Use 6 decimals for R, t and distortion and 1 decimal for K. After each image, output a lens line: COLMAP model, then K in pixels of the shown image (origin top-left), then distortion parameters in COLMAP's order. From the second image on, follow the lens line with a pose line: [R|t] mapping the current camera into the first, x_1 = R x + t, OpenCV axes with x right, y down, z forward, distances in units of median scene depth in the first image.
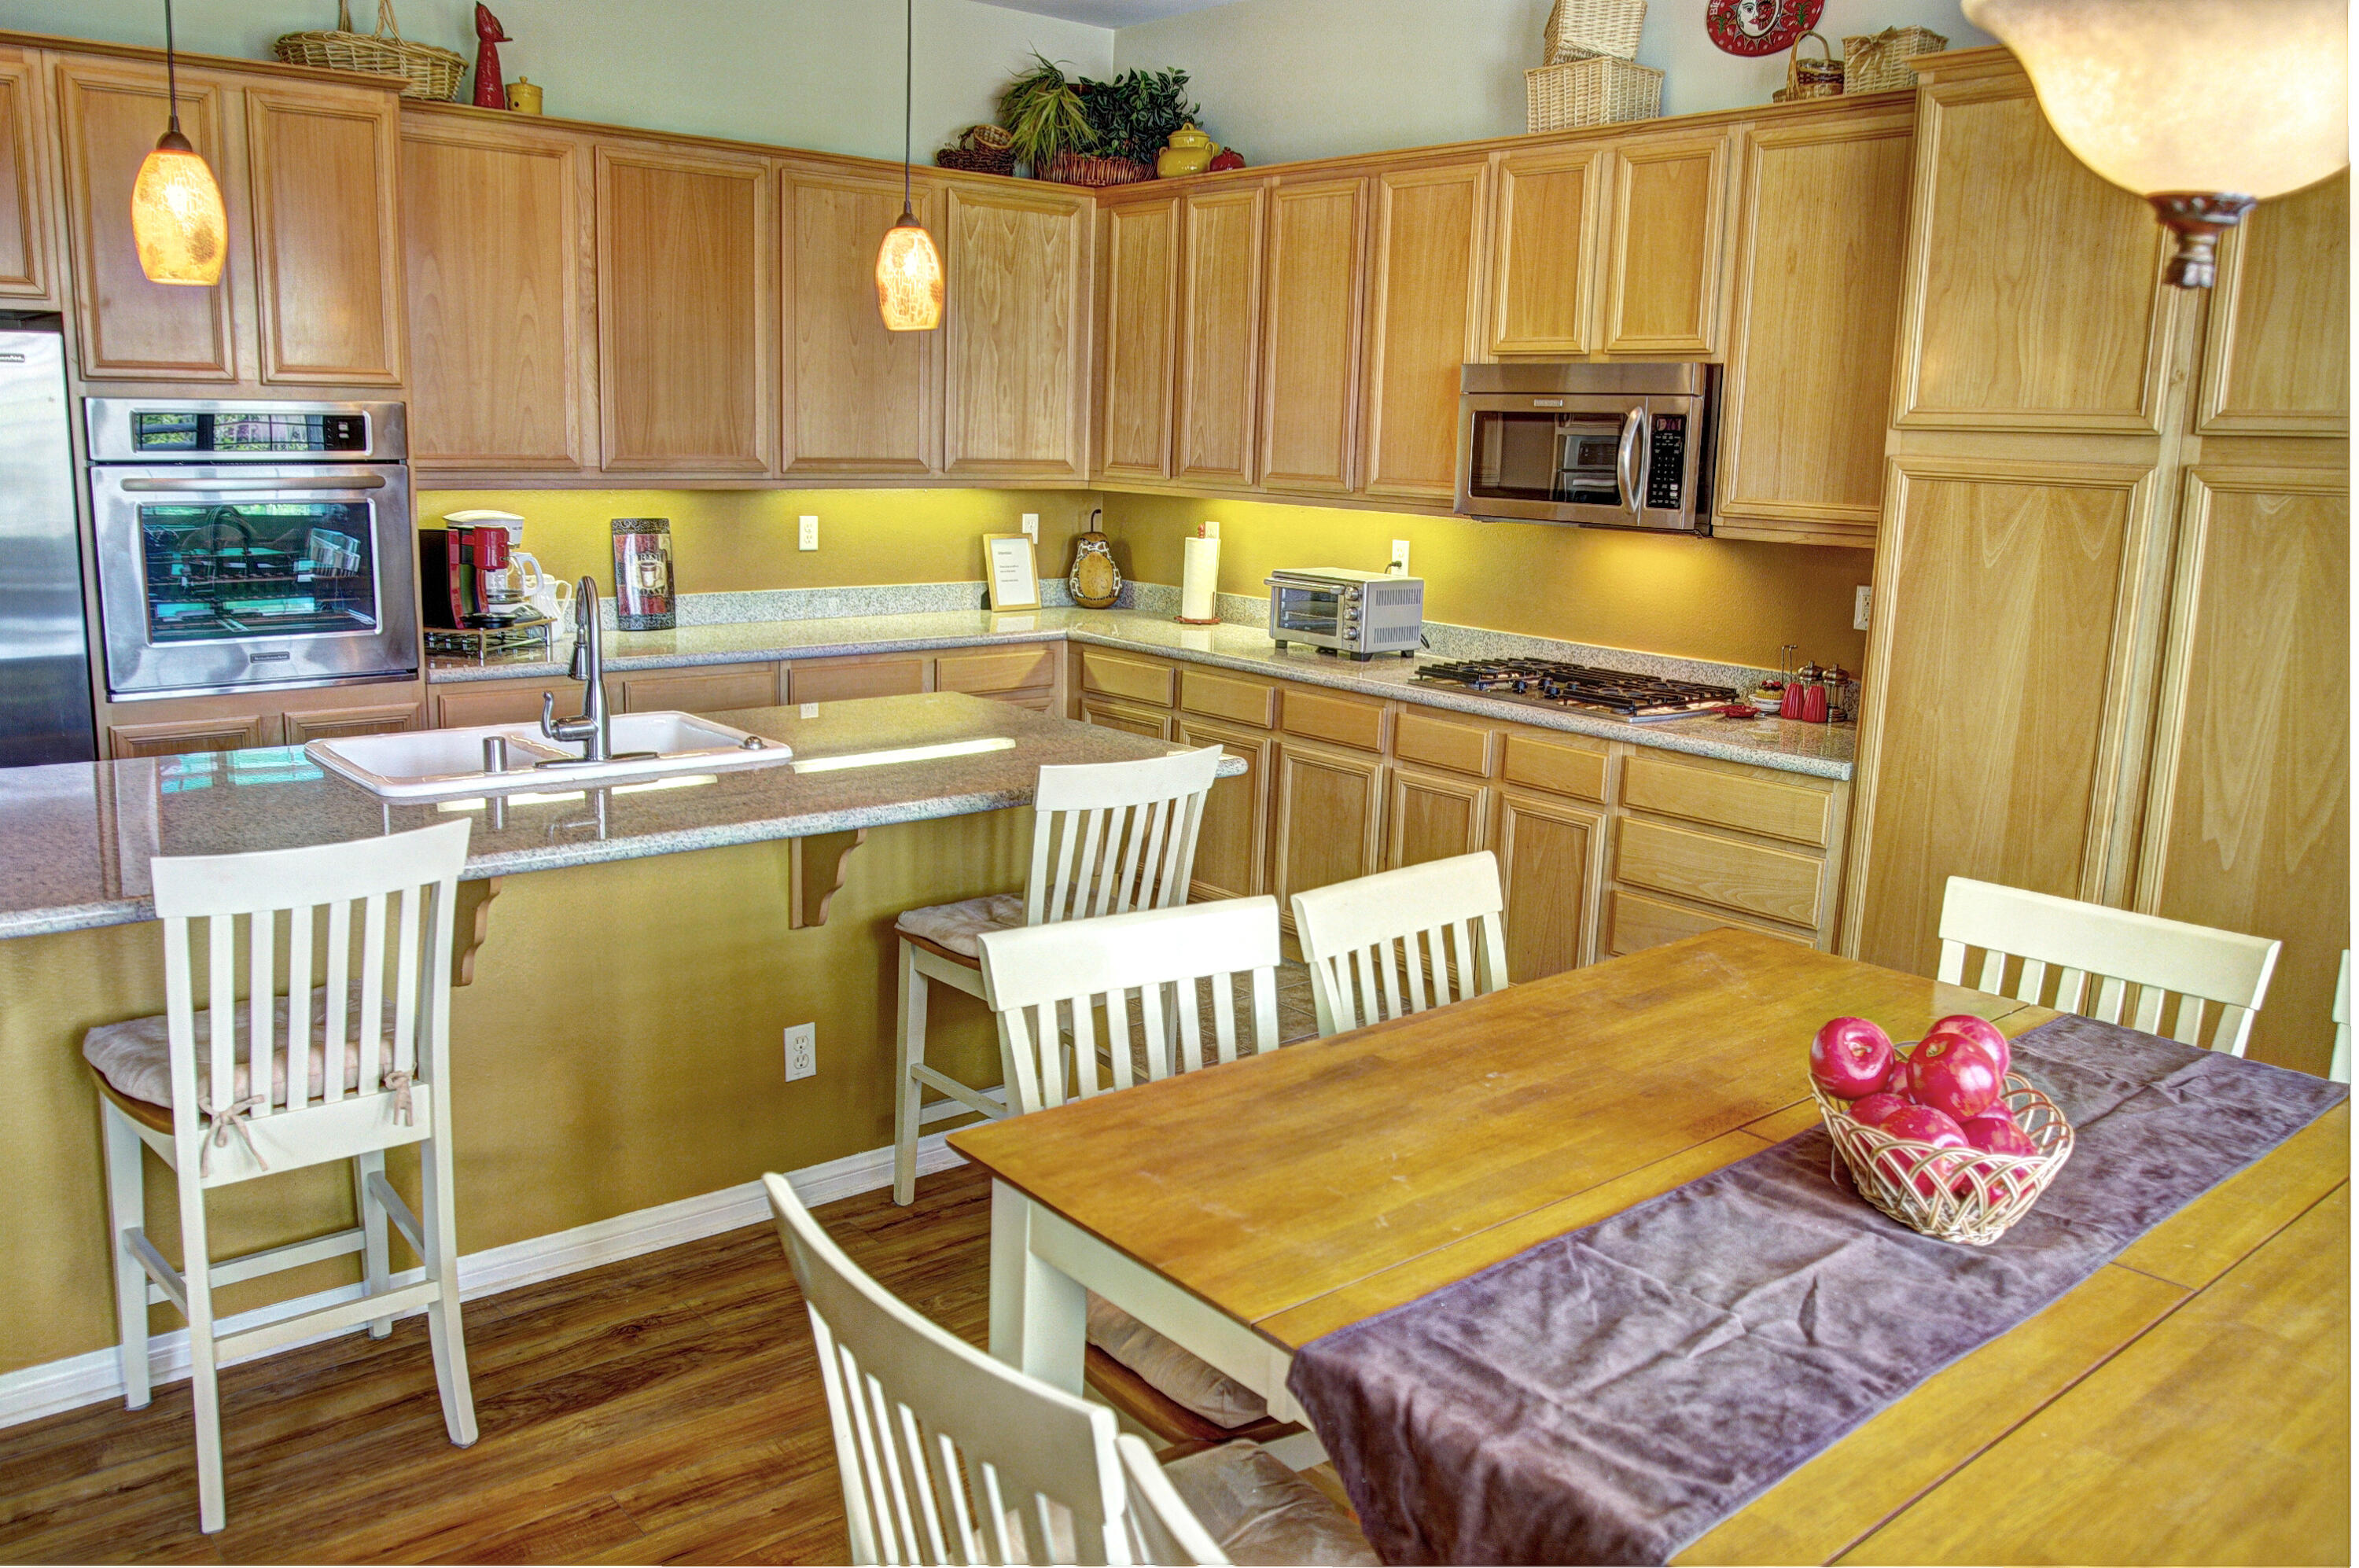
lens RADIAL K [[1777.3, 0, 1145.5], [0, 1777.3, 772.9], [0, 0, 1]] dist [-0.066687, 0.035439]
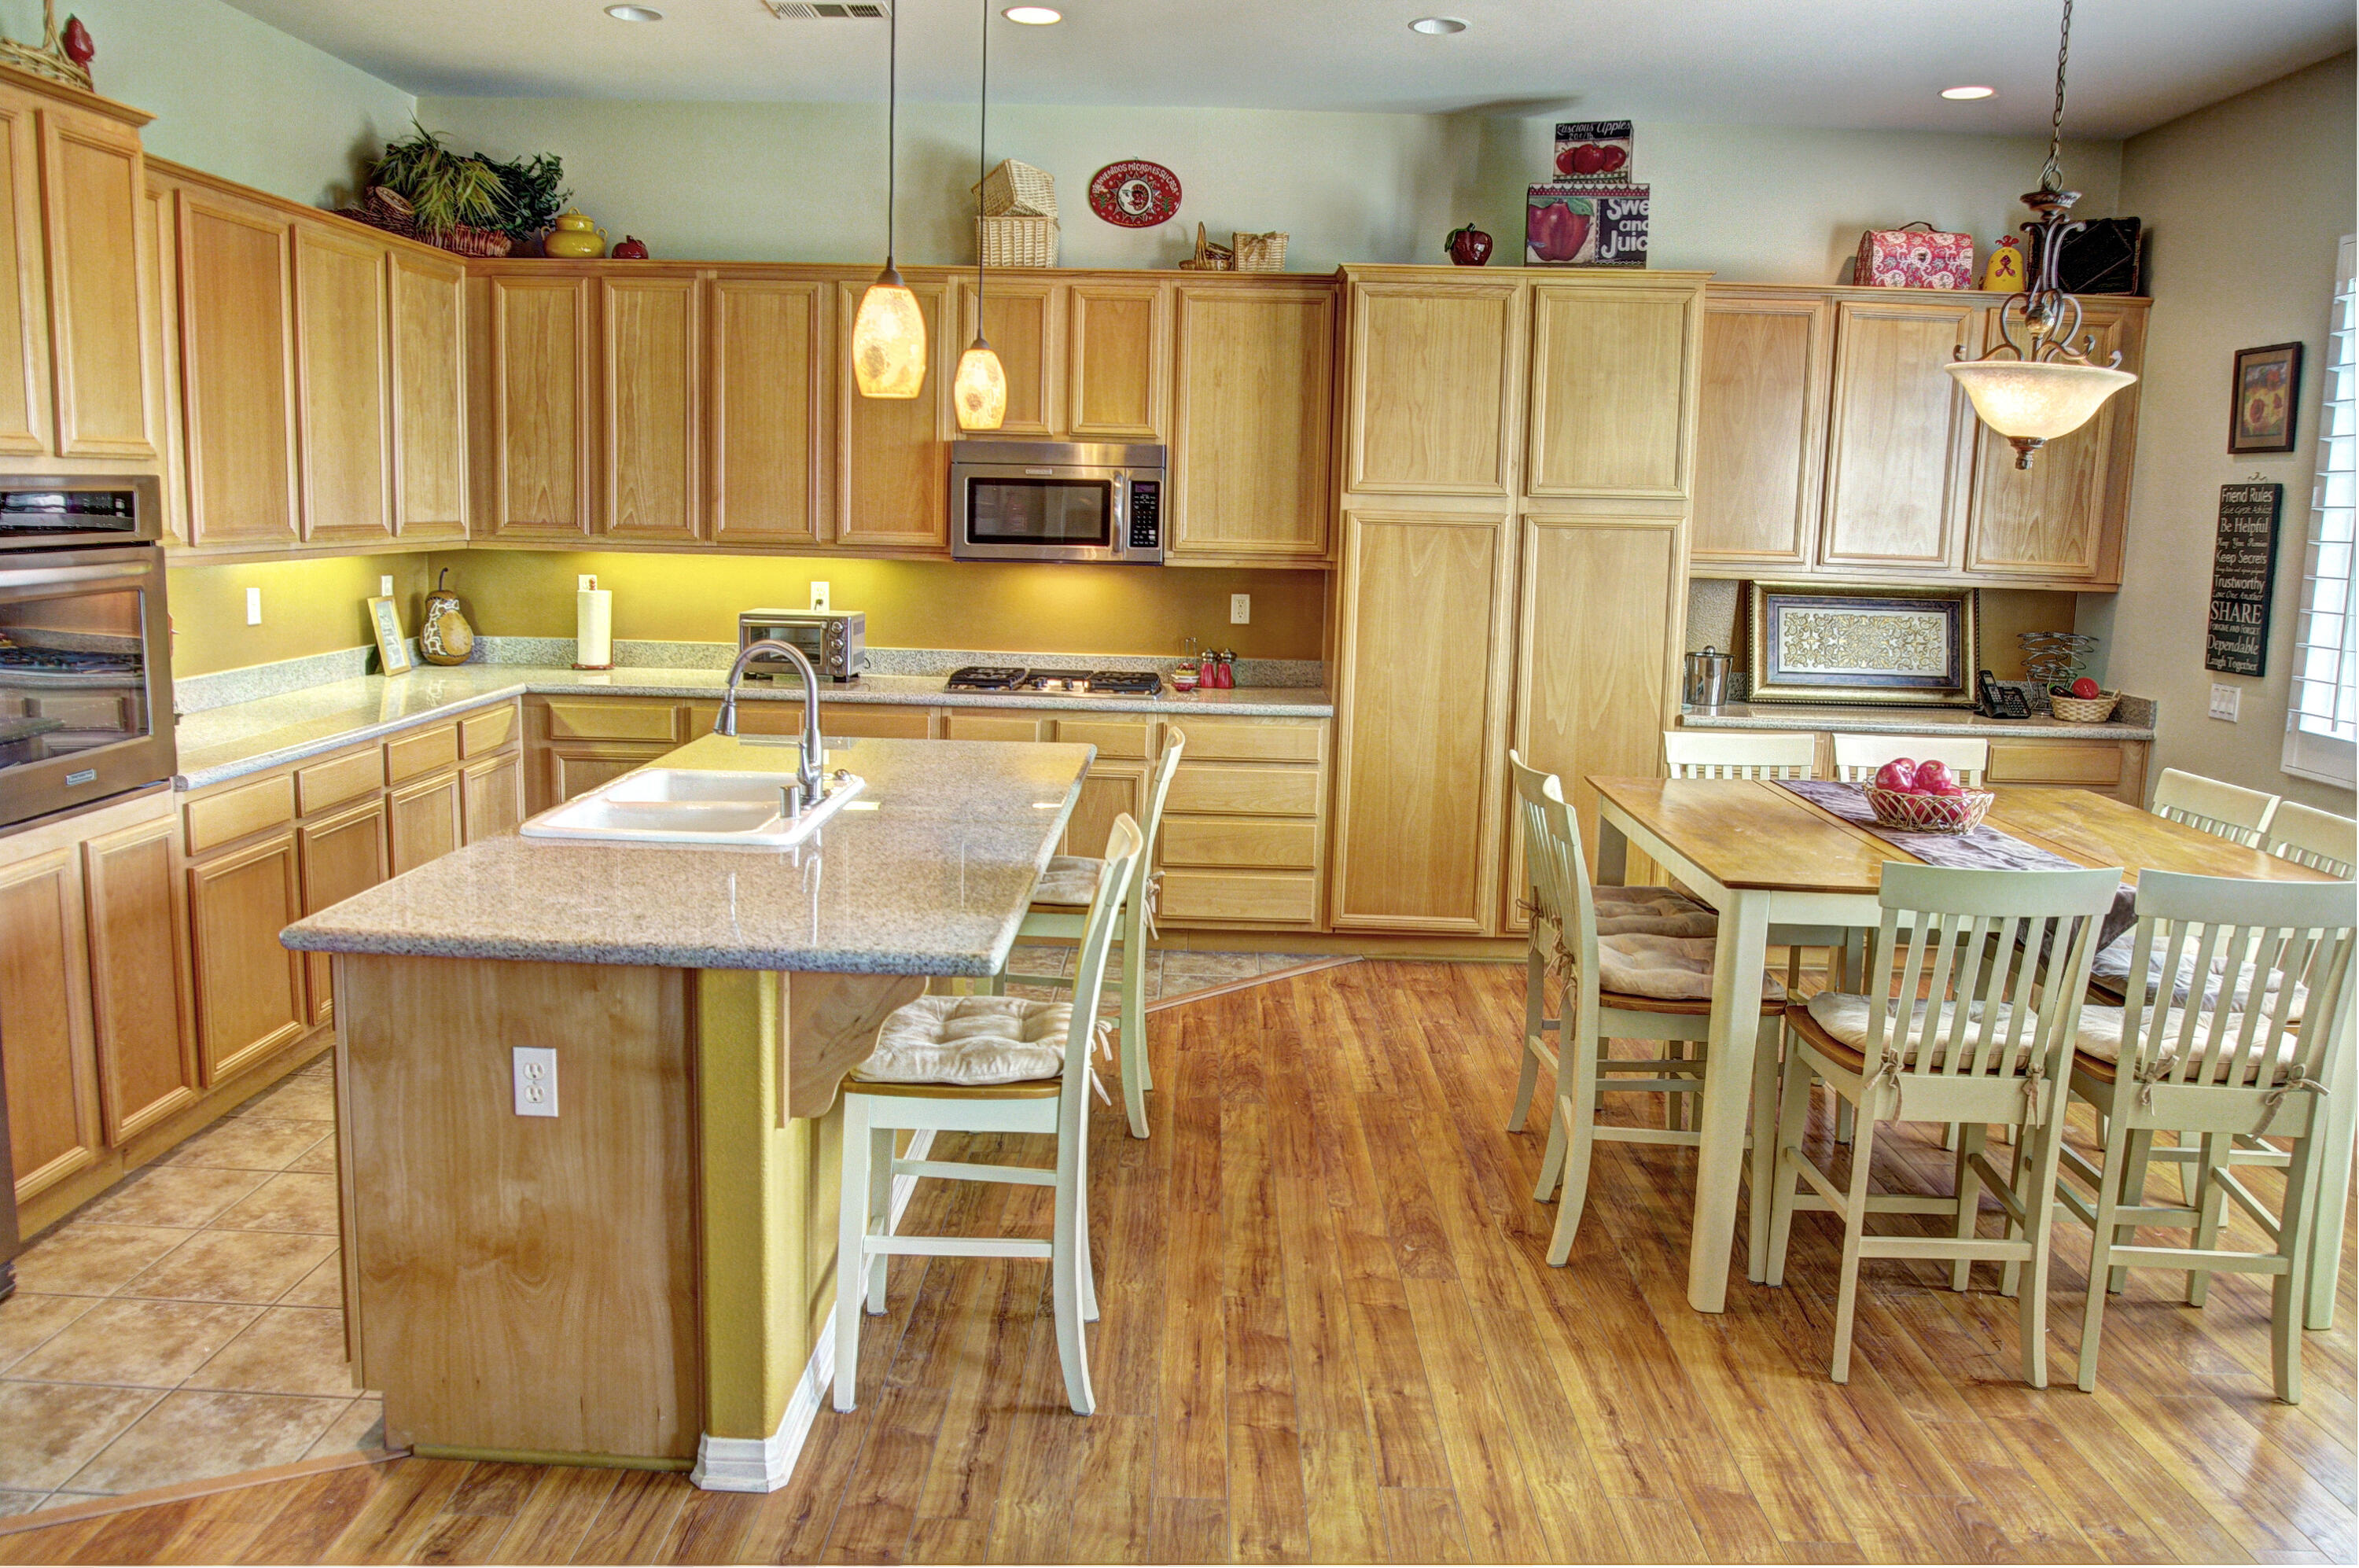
lens RADIAL K [[1777.3, 0, 1145.6], [0, 1777.3, 779.3], [0, 0, 1]] dist [-0.066687, 0.035439]
pose [[0.665823, -0.128054, 0.735038, -0.702300], [0.136471, 0.989444, 0.048755, -0.032194], [-0.733522, 0.067849, 0.676270, 0.046715]]
